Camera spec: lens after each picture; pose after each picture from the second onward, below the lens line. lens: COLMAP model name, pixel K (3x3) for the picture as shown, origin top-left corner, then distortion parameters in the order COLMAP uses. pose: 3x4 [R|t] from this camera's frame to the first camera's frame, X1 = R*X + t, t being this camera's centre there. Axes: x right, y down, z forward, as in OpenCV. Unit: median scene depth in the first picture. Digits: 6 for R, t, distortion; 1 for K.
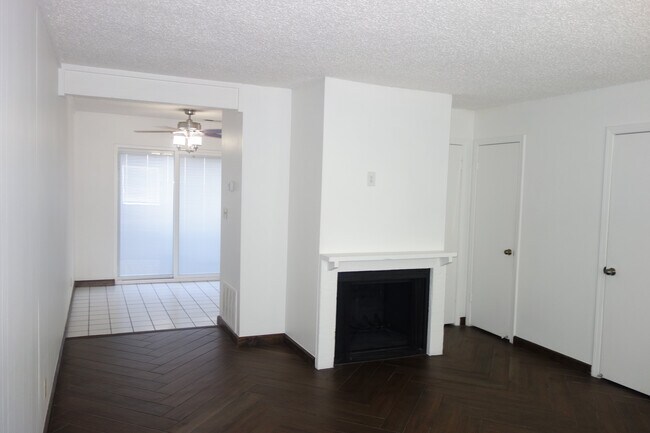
lens RADIAL K [[511.3, 0, 325.0], [0, 511.3, 216.5], [0, 0, 1]] dist [-0.001377, -0.000866]
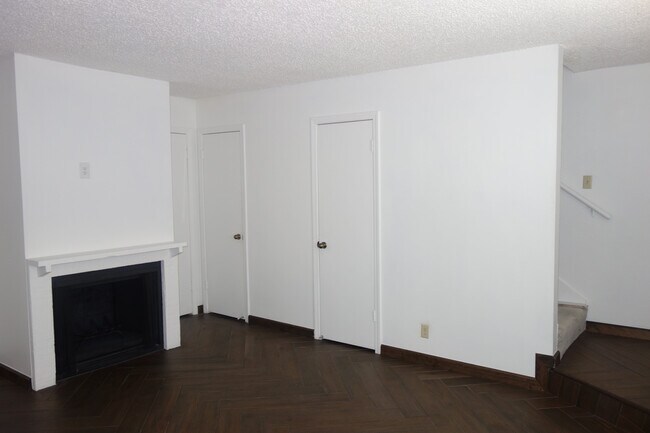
lens RADIAL K [[511.3, 0, 325.0], [0, 511.3, 216.5], [0, 0, 1]] dist [-0.001377, -0.000866]
pose [[0.873162, -0.074470, 0.481707, 0.017765], [0.065036, 0.997223, 0.036280, 0.002511], [-0.483071, -0.000350, 0.875581, -0.001817]]
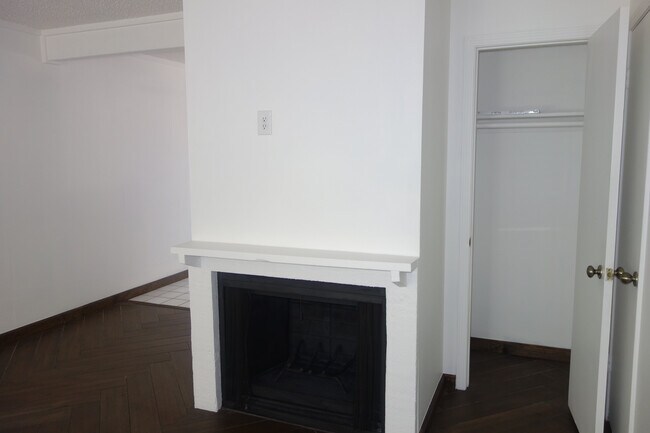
lens RADIAL K [[511.3, 0, 325.0], [0, 511.3, 216.5], [0, 0, 1]] dist [-0.001377, -0.000866]
pose [[0.688571, 0.056338, -0.722977, 0.576488], [-0.012140, 0.997733, 0.066185, -0.005170], [0.725067, -0.036796, 0.687695, 0.646380]]
